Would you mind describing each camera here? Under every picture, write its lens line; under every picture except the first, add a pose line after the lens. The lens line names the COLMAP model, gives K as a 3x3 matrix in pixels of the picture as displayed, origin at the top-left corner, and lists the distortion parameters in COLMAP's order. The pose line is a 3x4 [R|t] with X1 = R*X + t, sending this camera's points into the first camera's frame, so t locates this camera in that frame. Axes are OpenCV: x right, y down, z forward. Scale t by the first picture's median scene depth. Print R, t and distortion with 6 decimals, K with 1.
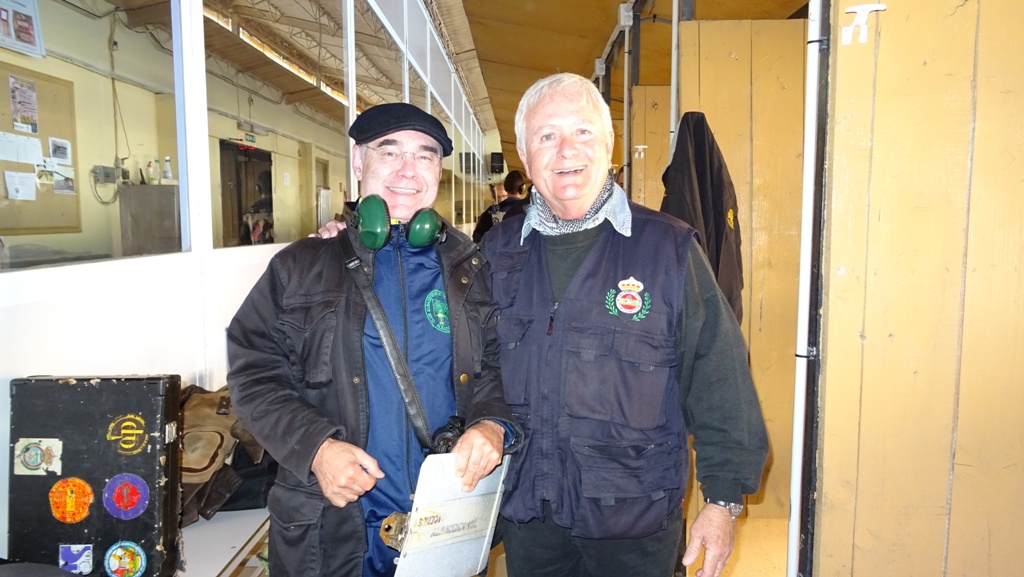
lens RADIAL K [[745.2, 0, 511.8], [0, 745.2, 290.7], [0, 0, 1]] dist [0.006182, 0.000666]
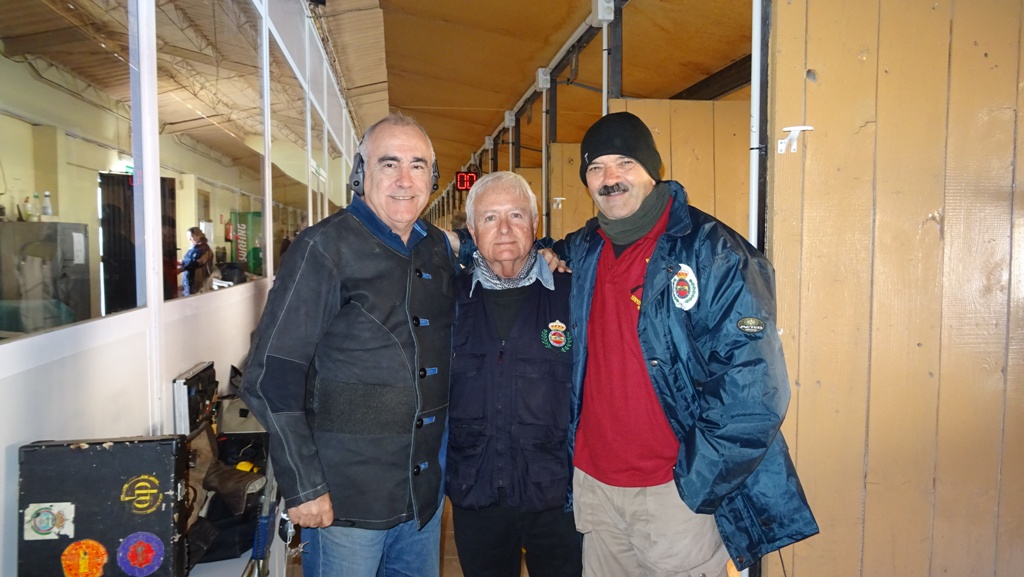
lens RADIAL K [[745.2, 0, 514.4], [0, 745.2, 292.7], [0, 0, 1]] dist [0.006182, 0.000666]
pose [[0.986387, -0.010334, 0.164116, -0.166746], [0.016231, 0.999268, -0.034629, -0.046123], [-0.163638, 0.036821, 0.985833, -0.130938]]
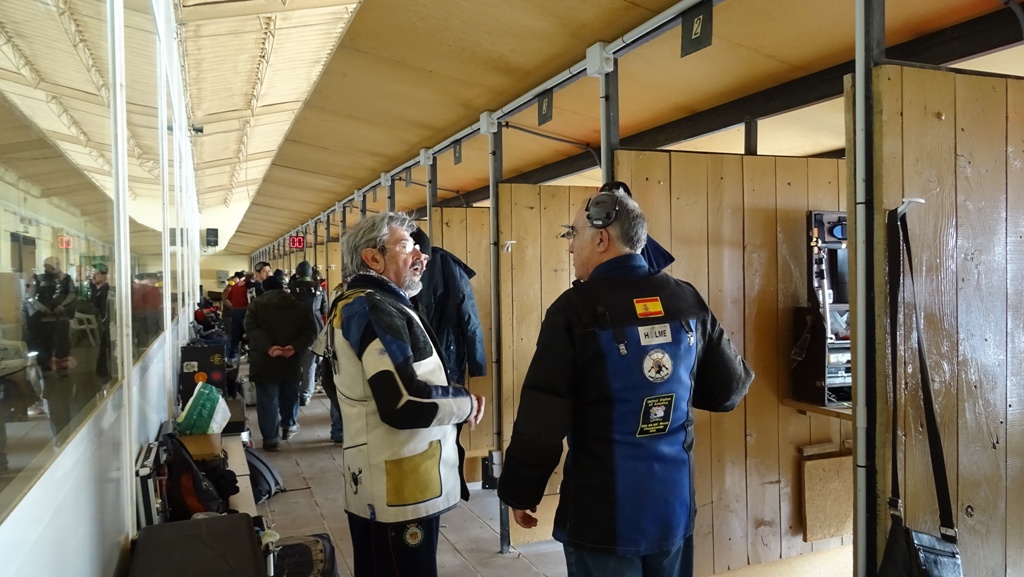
lens RADIAL K [[745.2, 0, 512.9], [0, 745.2, 288.2], [0, 0, 1]] dist [0.006182, 0.000666]
pose [[0.919247, -0.023220, 0.392996, -0.607269], [0.055682, 0.995892, -0.071402, 0.187732], [-0.389724, 0.087519, 0.916764, -2.943752]]
